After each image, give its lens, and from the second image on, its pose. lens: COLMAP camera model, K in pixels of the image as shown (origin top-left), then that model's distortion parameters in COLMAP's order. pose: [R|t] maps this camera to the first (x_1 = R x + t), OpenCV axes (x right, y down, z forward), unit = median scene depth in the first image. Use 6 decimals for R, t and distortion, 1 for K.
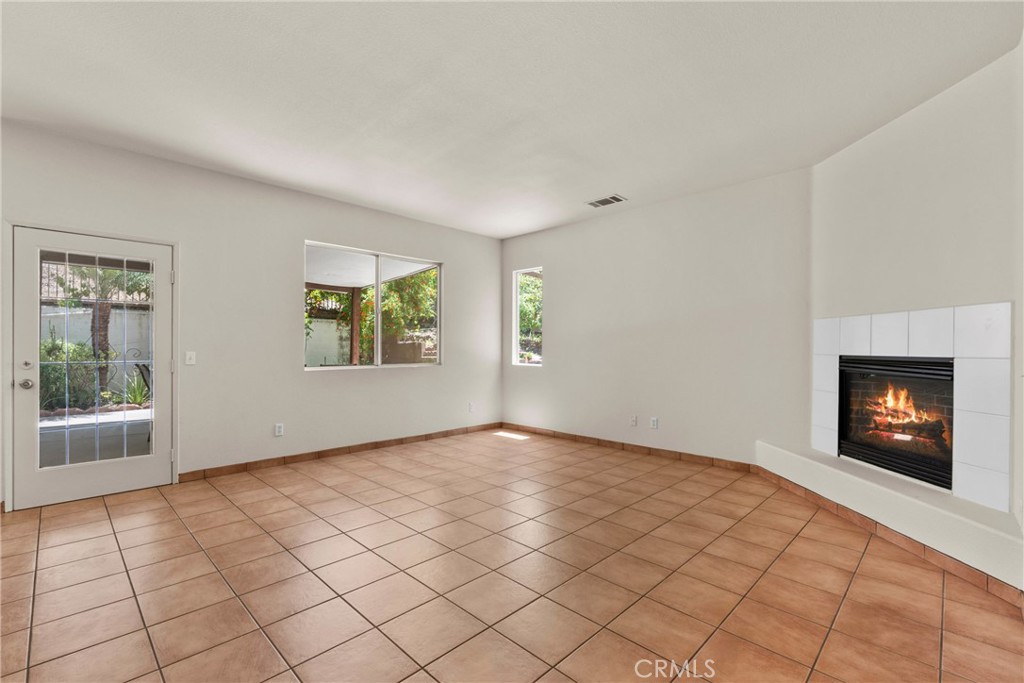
lens RADIAL K [[449.9, 0, 512.0], [0, 449.9, 341.5], [0, 0, 1]] dist [0.001267, -0.000169]
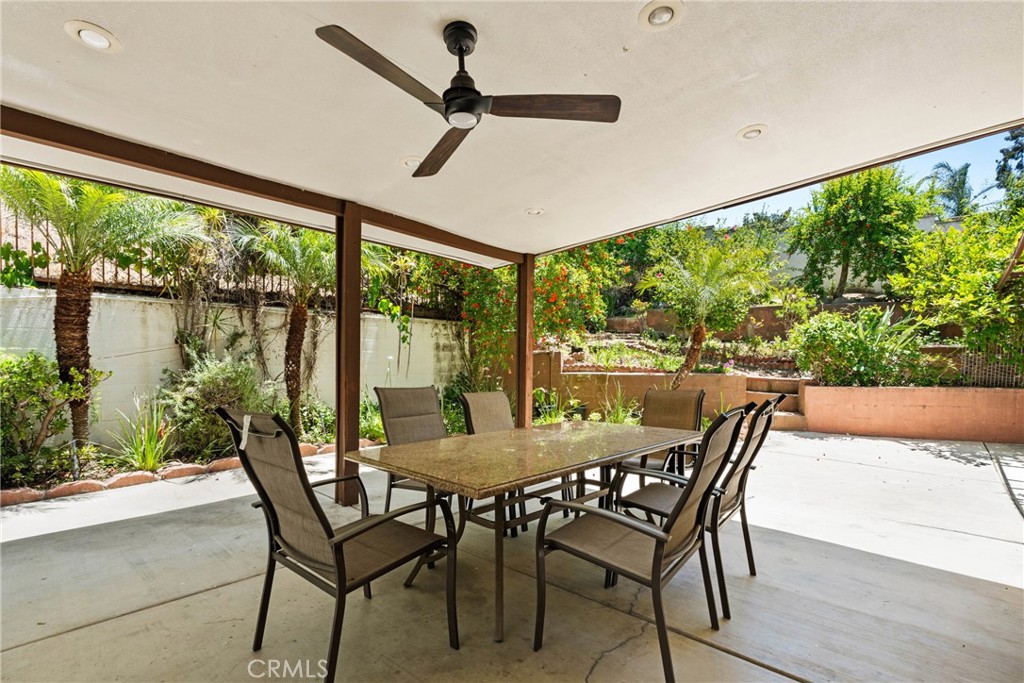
lens RADIAL K [[459.5, 0, 511.8], [0, 459.5, 360.7], [0, 0, 1]] dist [0.002724, 0.000811]
pose [[0.999500, -0.006534, 0.030944, -0.414840], [0.006091, 0.999878, 0.014381, 0.006430], [-0.031035, -0.014185, 0.999418, 0.442236]]
